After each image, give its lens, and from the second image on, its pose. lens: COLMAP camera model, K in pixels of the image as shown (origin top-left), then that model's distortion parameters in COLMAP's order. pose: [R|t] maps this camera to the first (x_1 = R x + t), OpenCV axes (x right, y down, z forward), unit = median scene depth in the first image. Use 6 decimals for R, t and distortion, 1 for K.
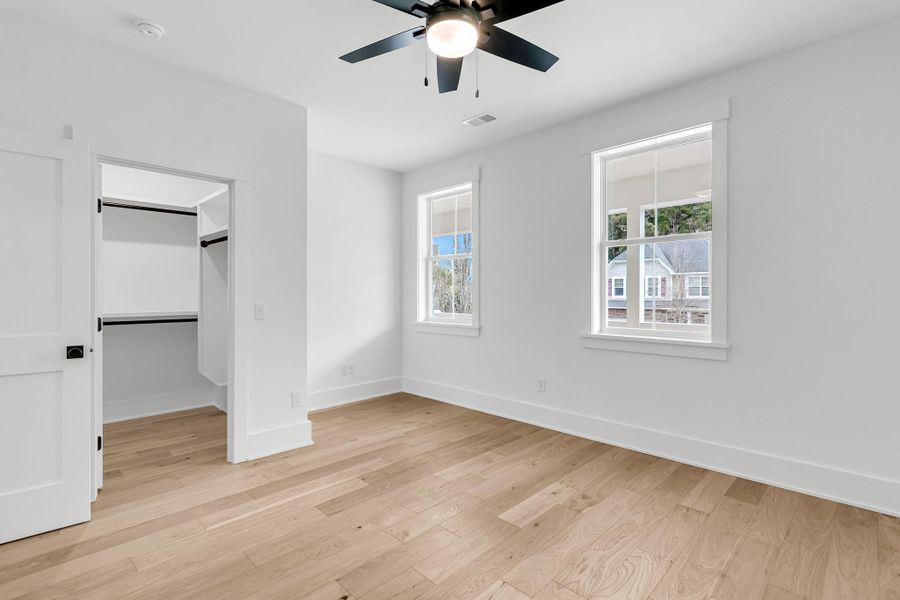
lens RADIAL K [[432.7, 0, 454.7], [0, 432.7, 296.7], [0, 0, 1]] dist [0.004431, -0.003016]
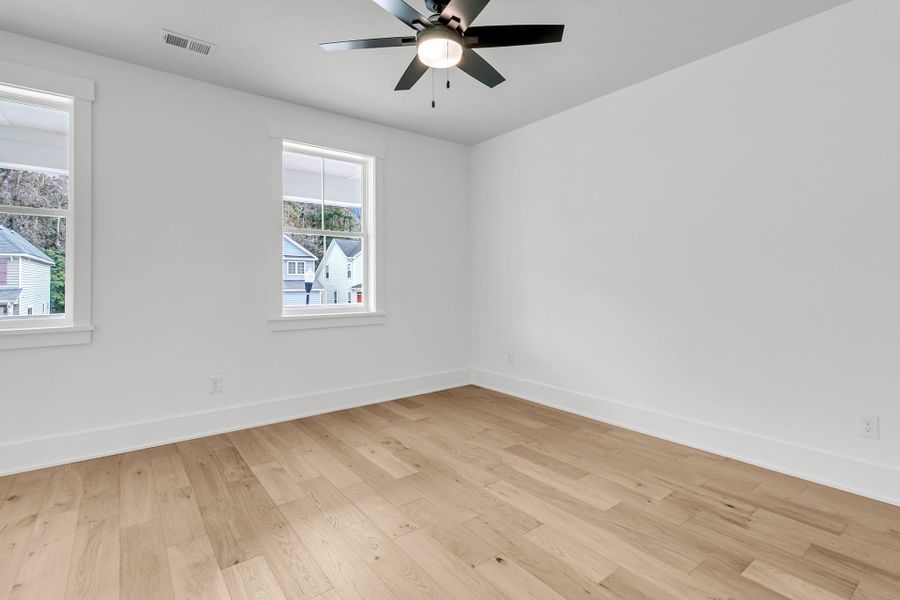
lens RADIAL K [[432.7, 0, 458.1], [0, 432.7, 294.9], [0, 0, 1]] dist [0.004431, -0.003016]
pose [[0.113382, -0.027569, 0.993169, -0.722535], [0.009655, 0.999598, 0.026646, 0.014758], [-0.993505, 0.006568, 0.113603, 0.549757]]
